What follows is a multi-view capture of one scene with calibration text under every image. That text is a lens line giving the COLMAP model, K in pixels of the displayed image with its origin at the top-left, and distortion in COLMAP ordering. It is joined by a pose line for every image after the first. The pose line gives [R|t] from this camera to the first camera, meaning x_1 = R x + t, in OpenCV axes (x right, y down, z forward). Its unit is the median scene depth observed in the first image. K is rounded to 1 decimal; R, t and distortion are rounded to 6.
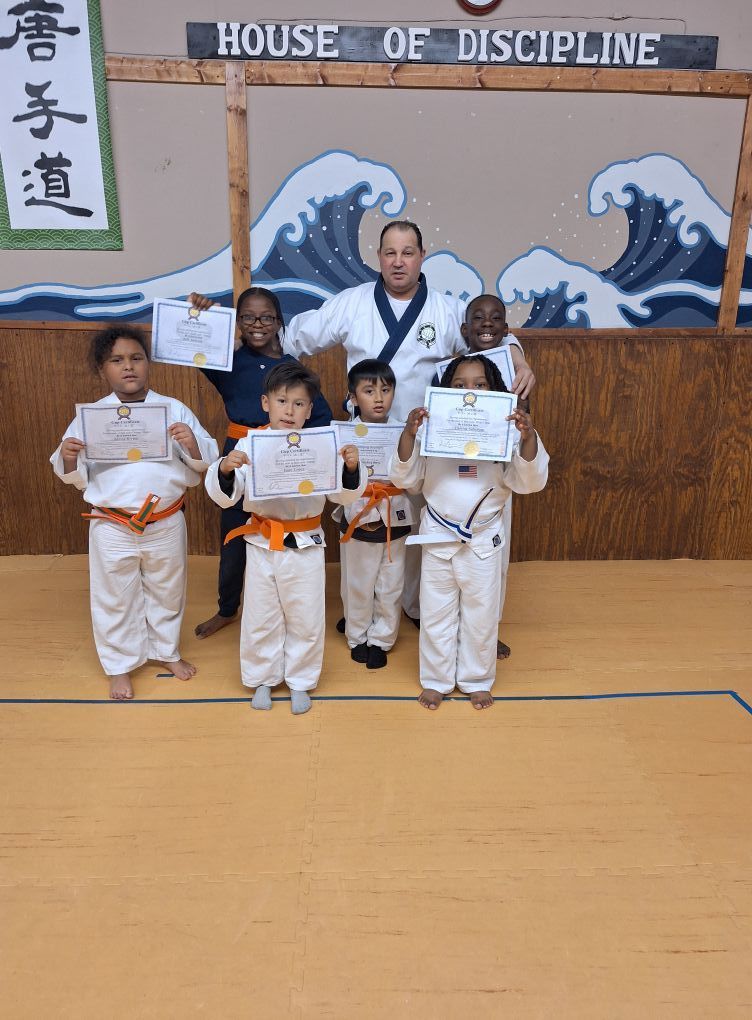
lens RADIAL K [[693.3, 0, 371.9], [0, 693.3, 514.8], [0, 0, 1]] dist [0.051922, -0.050765]
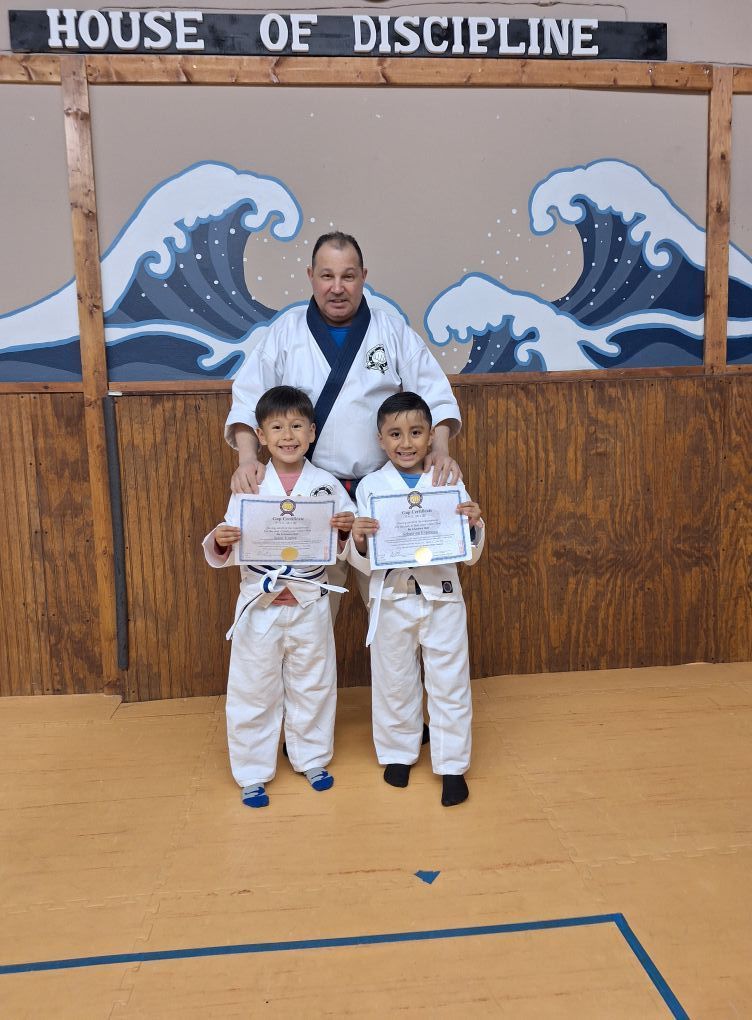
lens RADIAL K [[693.3, 0, 365.2], [0, 693.3, 525.1], [0, 0, 1]] dist [0.051922, -0.050765]
pose [[0.998339, -0.048004, 0.031846, 0.077488], [0.052422, 0.986254, -0.156701, 0.018095], [-0.023886, 0.158110, 0.987133, 0.266459]]
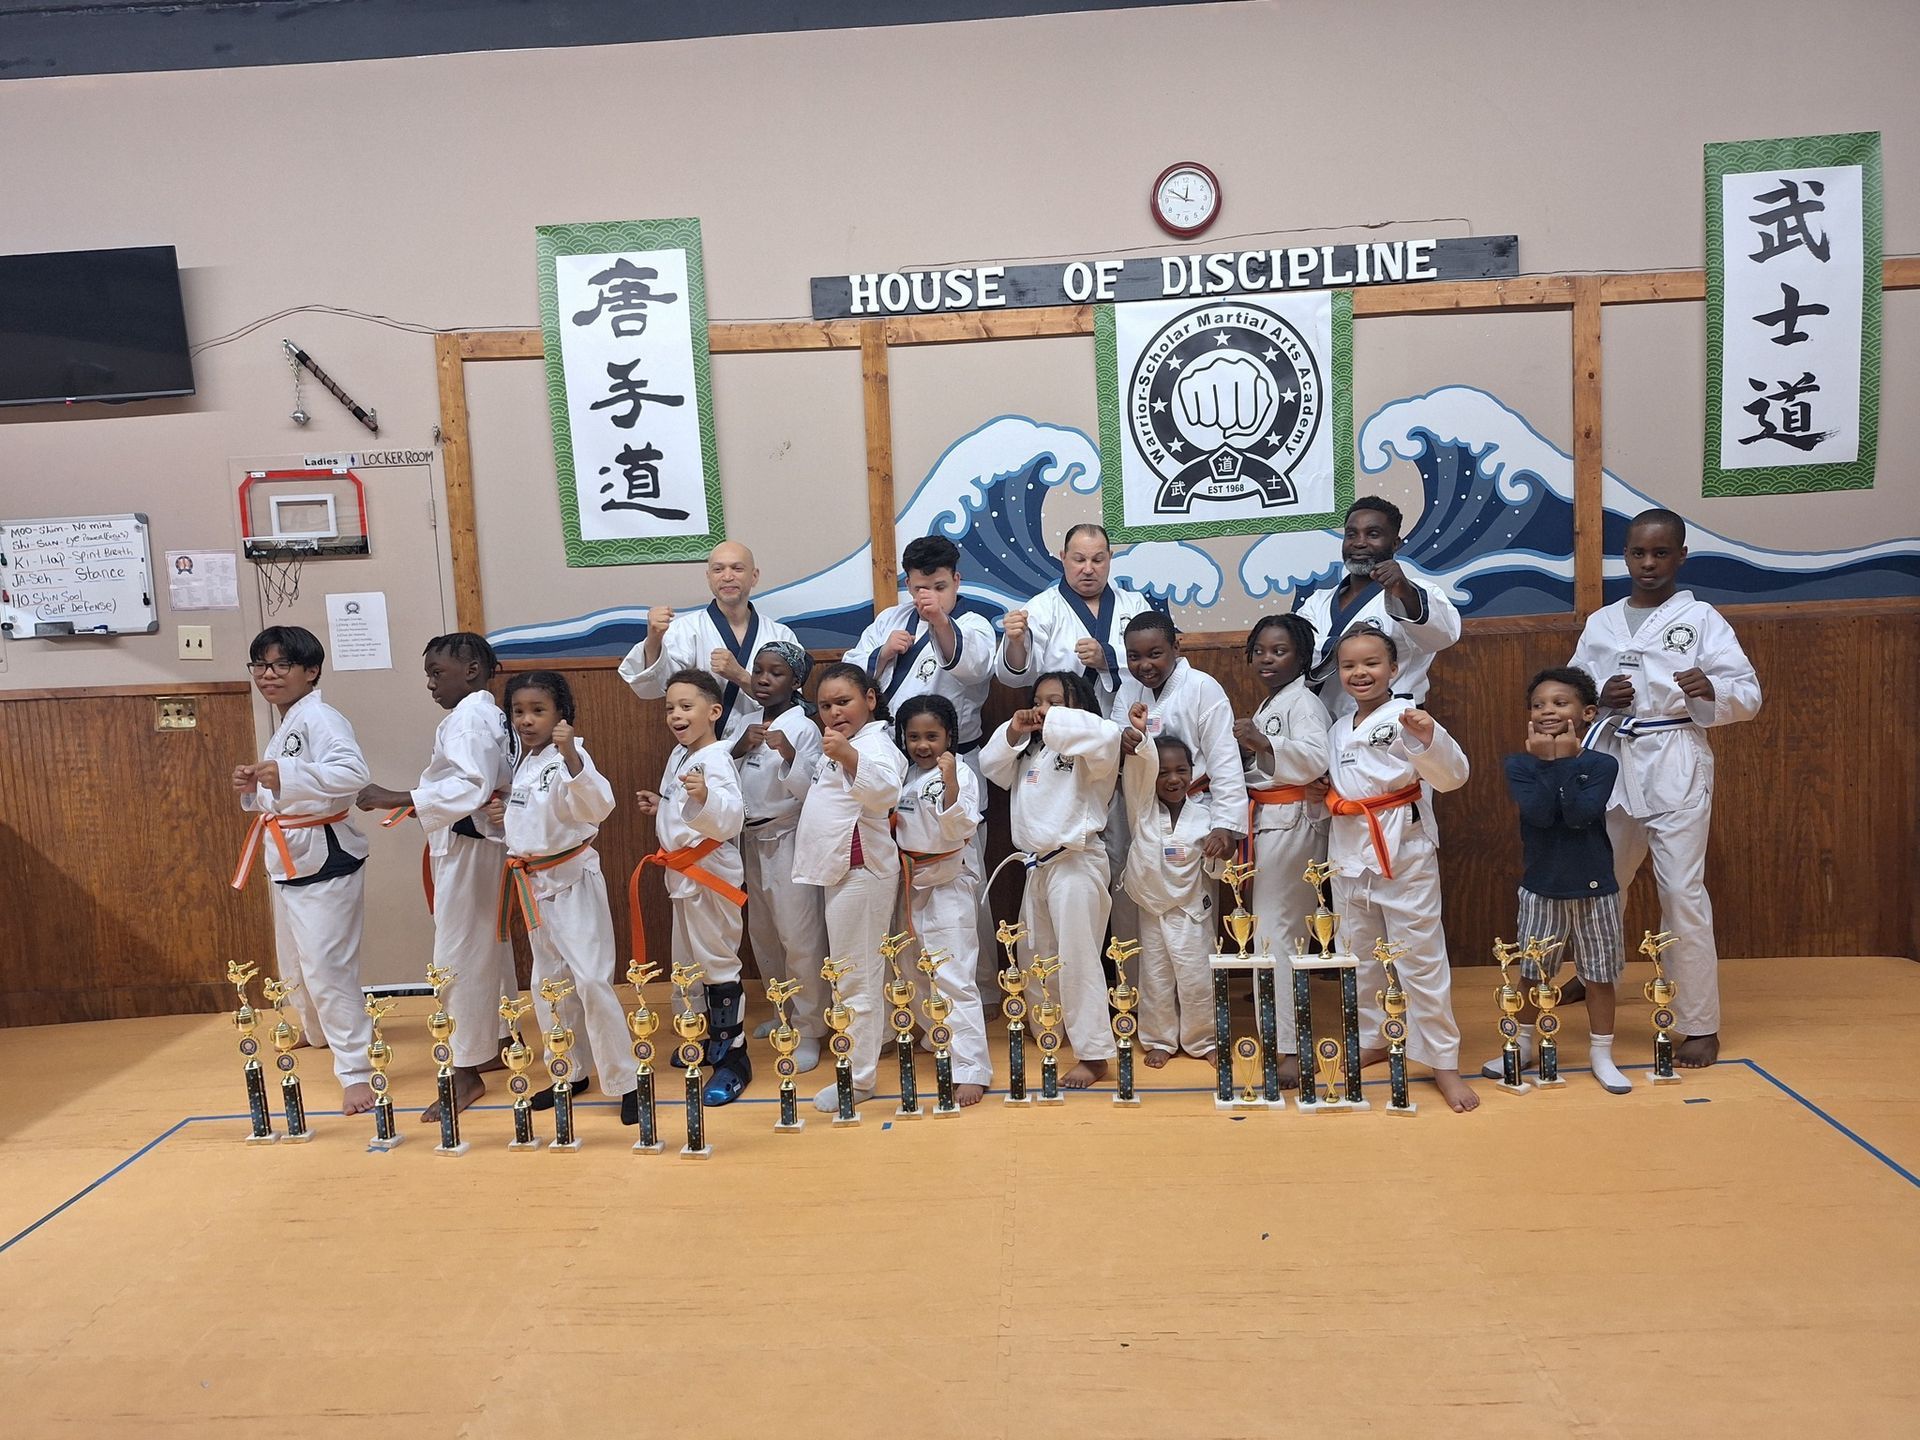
lens RADIAL K [[1252.6, 0, 971.8], [0, 1252.6, 724.6], [0, 0, 1]] dist [0.024127, -0.030822]
pose [[0.994476, -0.048026, -0.093329, 0.020254], [0.031120, 0.984110, -0.174813, 0.037295], [0.100242, 0.170943, 0.980168, -0.252715]]
